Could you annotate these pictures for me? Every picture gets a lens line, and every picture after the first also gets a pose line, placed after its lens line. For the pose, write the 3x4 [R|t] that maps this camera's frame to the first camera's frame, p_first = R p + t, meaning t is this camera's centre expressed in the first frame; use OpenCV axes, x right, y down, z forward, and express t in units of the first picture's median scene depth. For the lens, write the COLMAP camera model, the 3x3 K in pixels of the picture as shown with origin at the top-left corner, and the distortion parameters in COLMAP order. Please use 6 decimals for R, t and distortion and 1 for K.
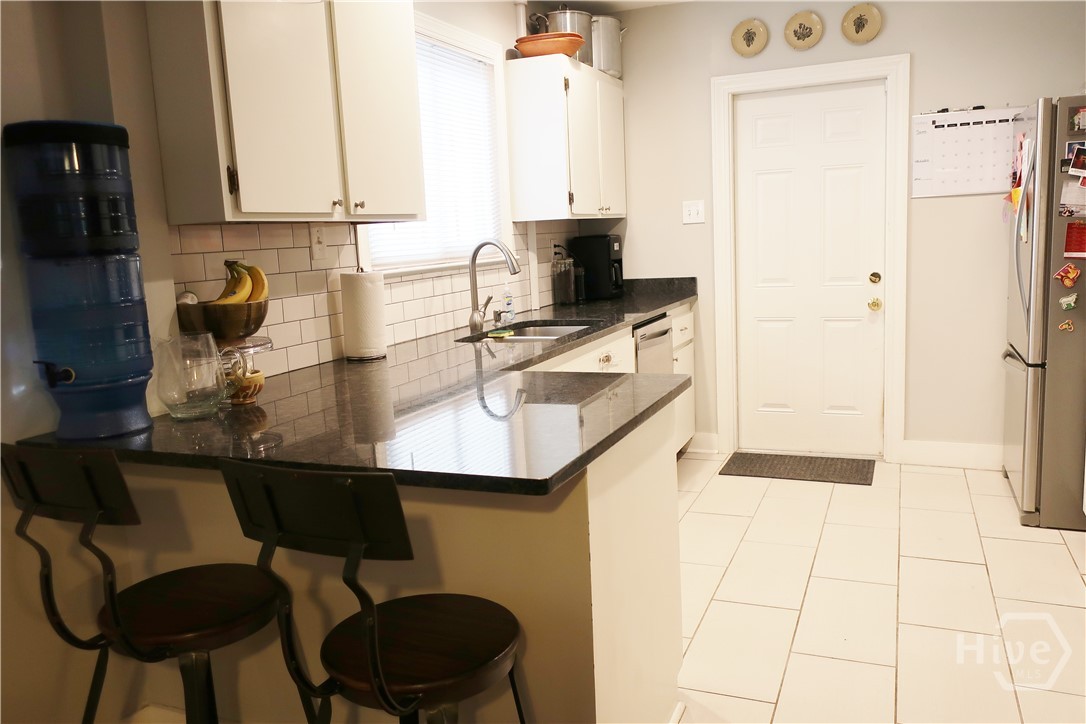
lens RADIAL K [[836.6, 0, 542.4], [0, 836.6, 361.4], [0, 0, 1]] dist [-0.015221, -0.001695]
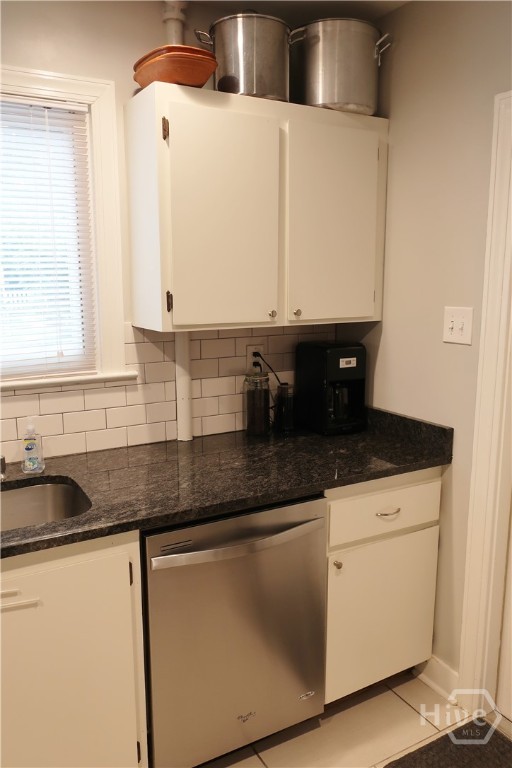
lens RADIAL K [[591.6, 0, 253.3], [0, 591.6, 386.1], [0, 0, 1]] dist [-0.015221, -0.001695]
pose [[0.797441, 0.156067, -0.582864, 0.362362], [-0.129921, 0.987725, 0.086720, -0.172439], [0.589244, 0.006572, 0.807929, 0.633736]]
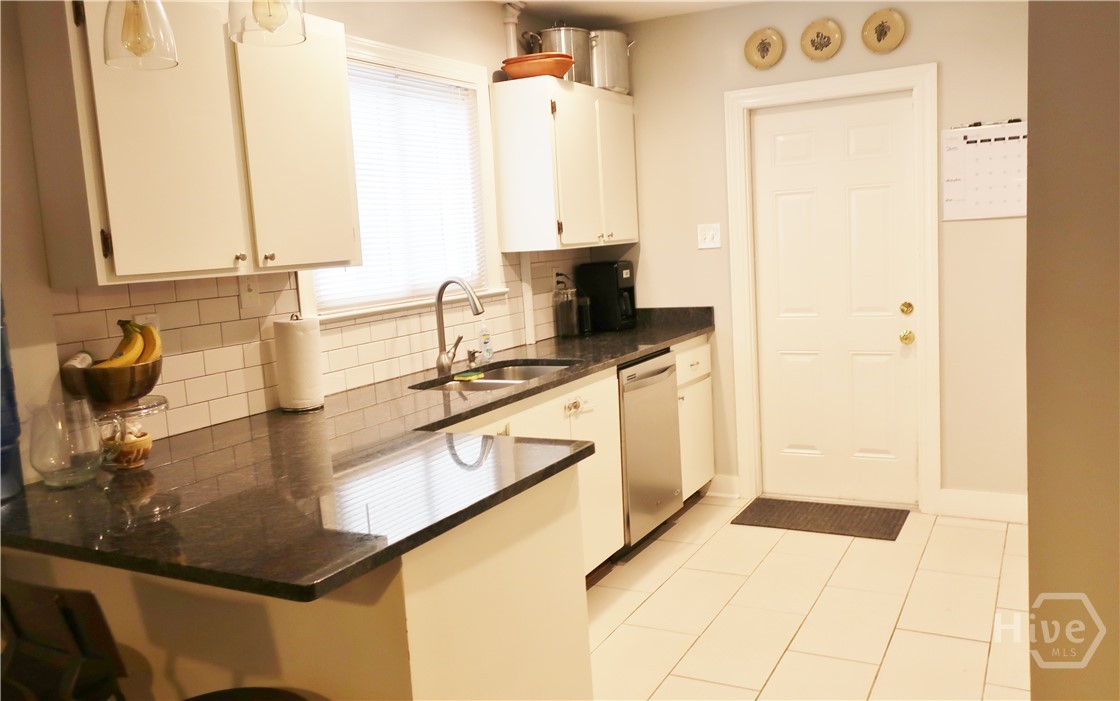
lens RADIAL K [[896.5, 0, 563.4], [0, 896.5, 349.3], [0, 0, 1]] dist [-0.012451, 0.002190]
pose [[0.996003, 0.000671, -0.089314, 0.123427], [-0.002853, 0.999701, -0.024302, -0.033118], [0.089271, 0.024459, 0.995707, 0.002936]]
